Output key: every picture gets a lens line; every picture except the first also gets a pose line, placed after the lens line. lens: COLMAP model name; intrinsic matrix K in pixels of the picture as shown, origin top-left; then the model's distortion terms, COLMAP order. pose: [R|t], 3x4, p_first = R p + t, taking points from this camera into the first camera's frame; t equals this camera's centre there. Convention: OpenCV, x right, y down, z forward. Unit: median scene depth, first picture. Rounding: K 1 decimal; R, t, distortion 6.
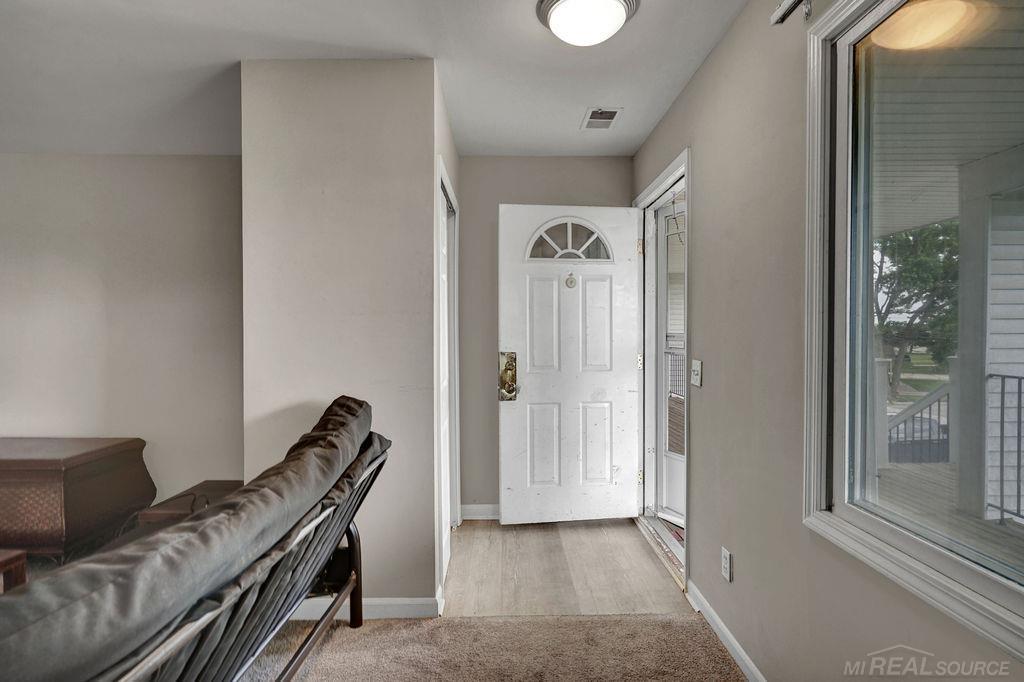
lens RADIAL K [[522.2, 0, 512.0], [0, 522.2, 340.5], [0, 0, 1]] dist [0.002052, 0.000622]
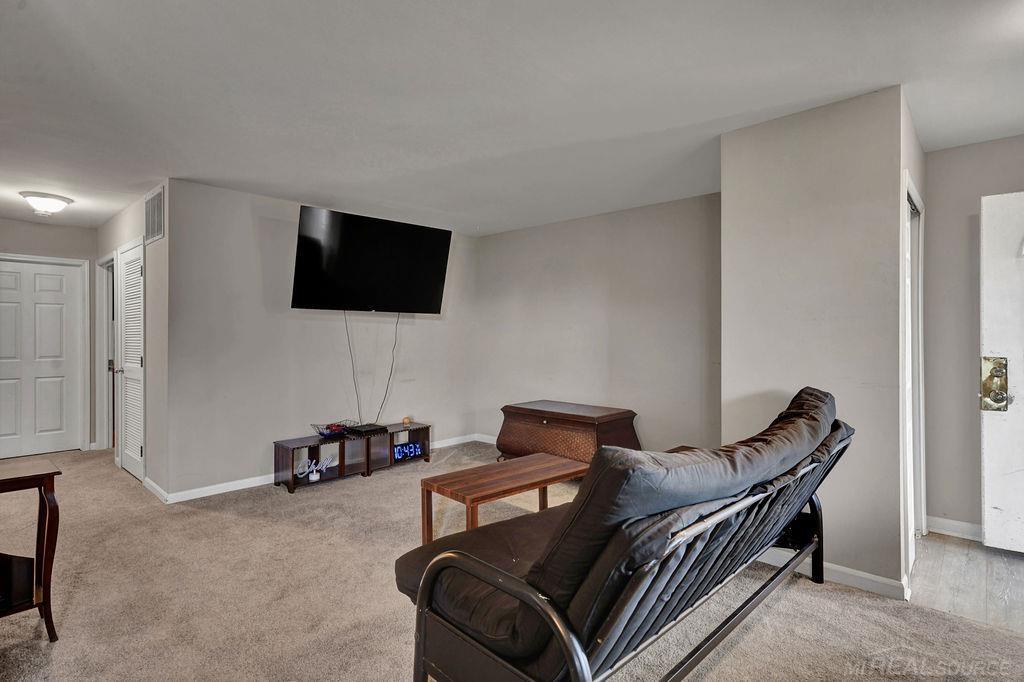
lens RADIAL K [[522.2, 0, 492.9], [0, 522.2, 335.4], [0, 0, 1]] dist [0.002052, 0.000622]
pose [[0.716623, -0.000300, -0.697461, 0.002698], [-0.010231, 0.999888, -0.010943, 0.004768], [0.697386, 0.014977, 0.716539, -0.366906]]
